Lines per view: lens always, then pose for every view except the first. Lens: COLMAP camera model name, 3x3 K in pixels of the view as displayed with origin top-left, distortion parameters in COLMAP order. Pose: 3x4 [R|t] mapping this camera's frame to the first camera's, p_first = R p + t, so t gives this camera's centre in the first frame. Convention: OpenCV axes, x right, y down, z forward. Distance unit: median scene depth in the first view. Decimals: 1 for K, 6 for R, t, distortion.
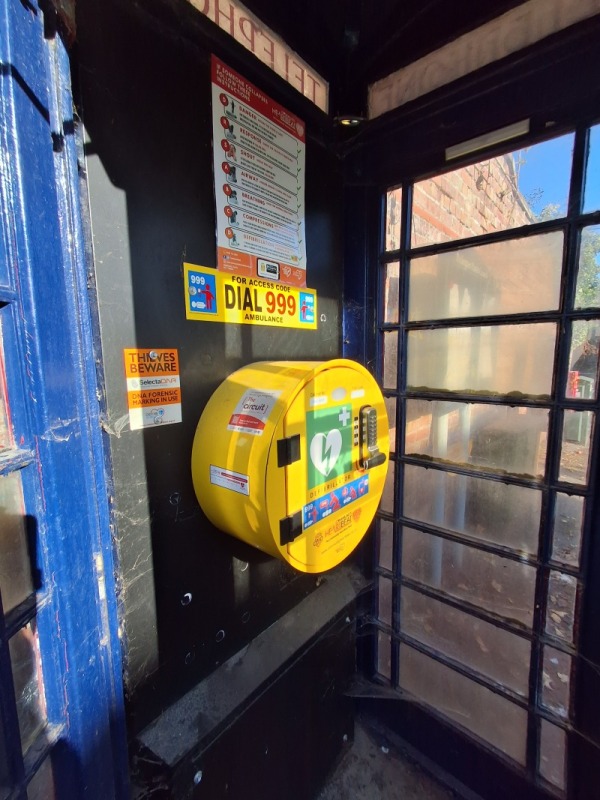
lens RADIAL K [[367.0, 0, 301.6], [0, 367.0, 401.0], [0, 0, 1]] dist [-0.000063, -0.000002]
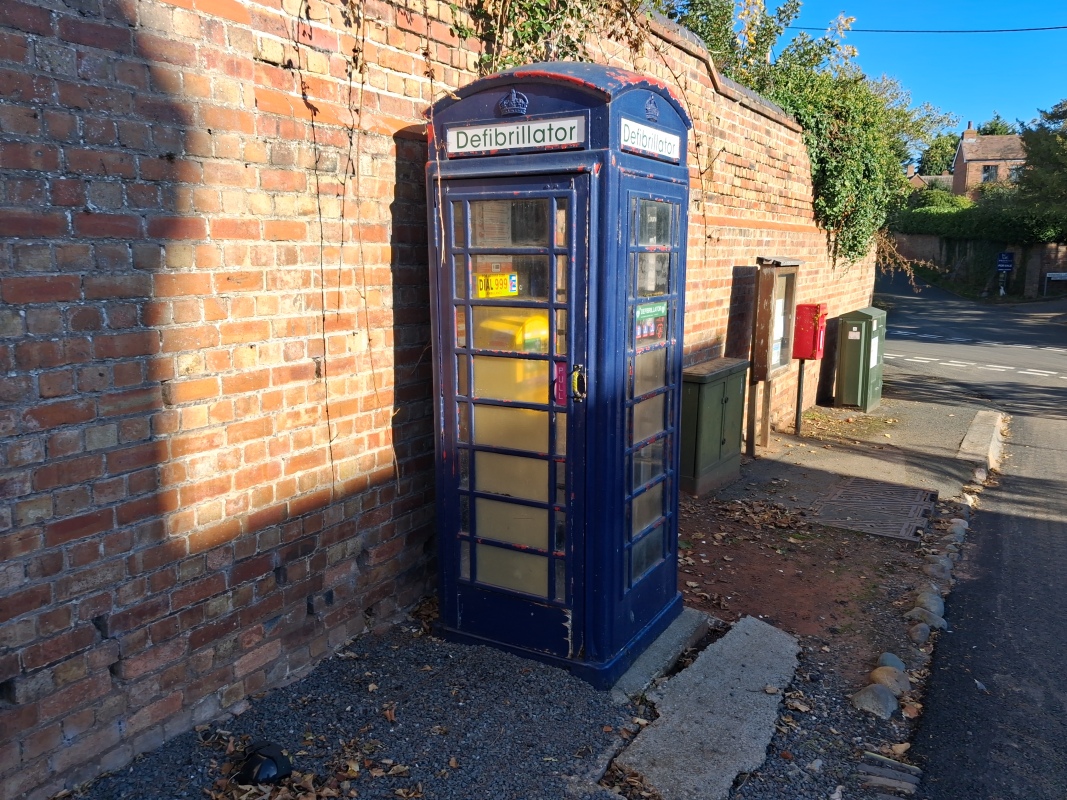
lens RADIAL K [[826.8, 0, 558.8], [0, 826.8, 396.7], [0, 0, 1]] dist [-0.024006, 0.006677]
pose [[0.980080, -0.025507, 0.196958, -0.580566], [0.016476, 0.998742, 0.047352, 0.105781], [-0.197918, -0.043164, 0.979268, -3.030929]]
